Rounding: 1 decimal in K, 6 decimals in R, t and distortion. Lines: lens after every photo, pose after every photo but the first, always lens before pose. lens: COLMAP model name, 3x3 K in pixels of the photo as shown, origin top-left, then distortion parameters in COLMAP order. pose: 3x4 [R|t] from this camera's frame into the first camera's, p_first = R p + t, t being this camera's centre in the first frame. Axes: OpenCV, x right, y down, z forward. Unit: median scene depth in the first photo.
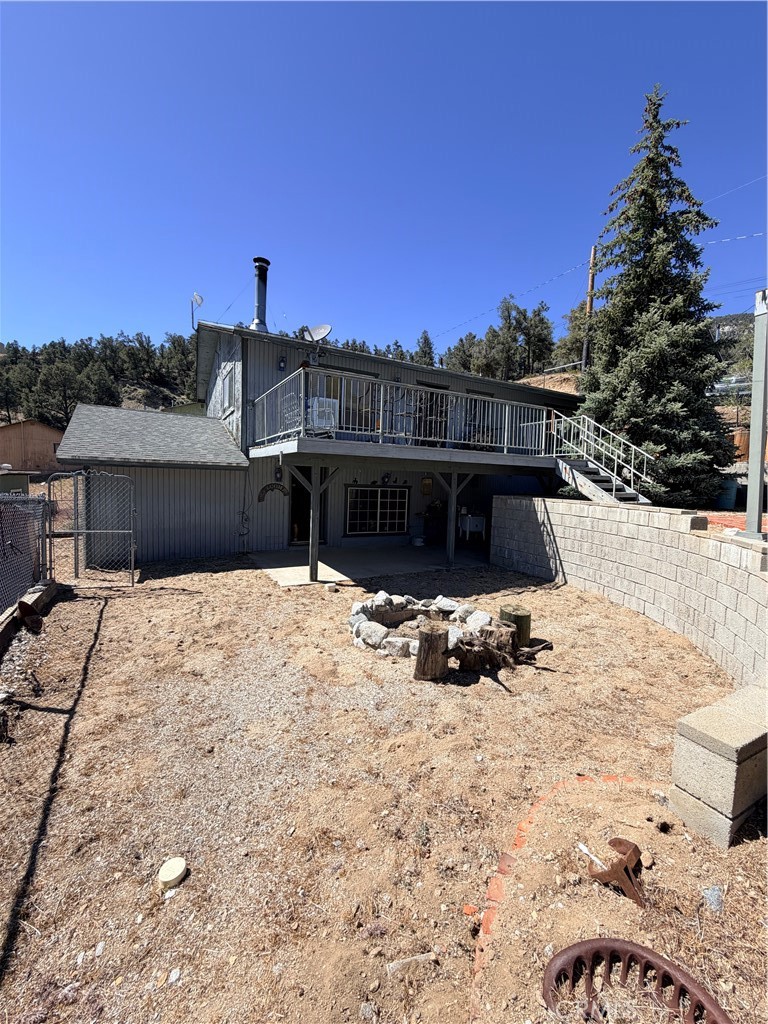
lens RADIAL K [[409.4, 0, 383.2], [0, 409.4, 508.8], [0, 0, 1]] dist [-0.003402, -0.002317]
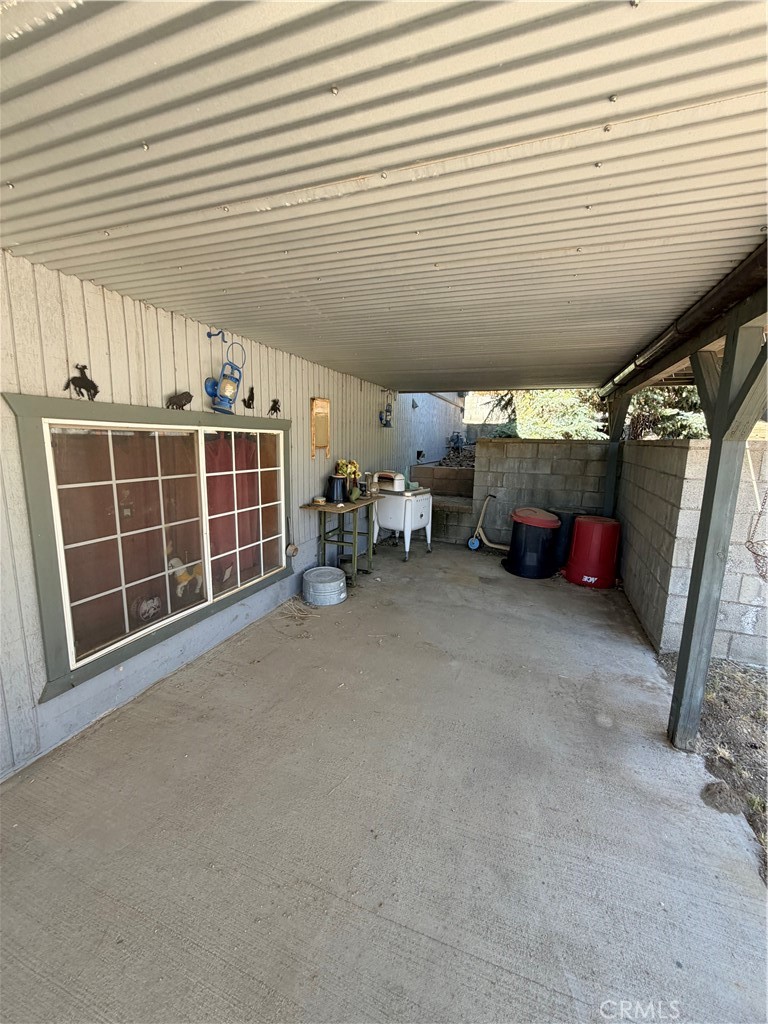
lens RADIAL K [[409.4, 0, 388.1], [0, 409.4, 506.0], [0, 0, 1]] dist [-0.003402, -0.002317]
pose [[0.750255, -0.123649, 0.649483, -0.096968], [0.052336, 0.990380, 0.128093, -0.031611], [-0.659073, -0.062111, 0.749510, 0.823742]]
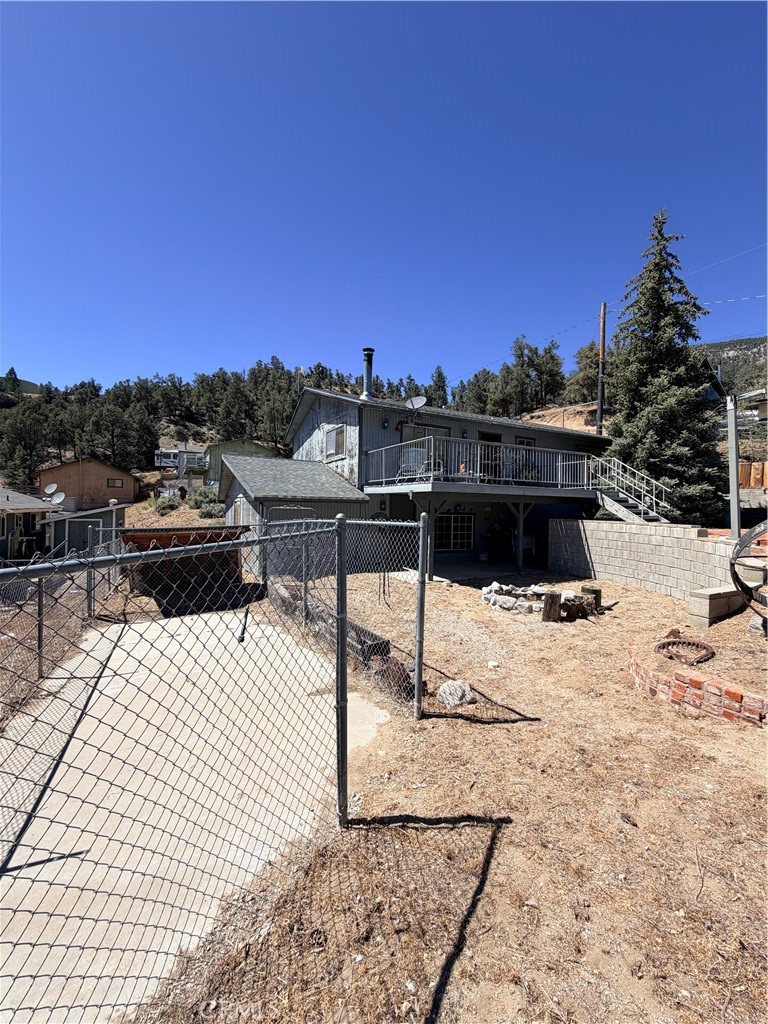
lens RADIAL K [[409.4, 0, 377.8], [0, 409.4, 514.4], [0, 0, 1]] dist [-0.003402, -0.002317]
pose [[0.999468, -0.013976, -0.029475, -0.227366], [0.012399, 0.998517, -0.053017, 0.014771], [0.030172, 0.052624, 0.998158, -0.321365]]
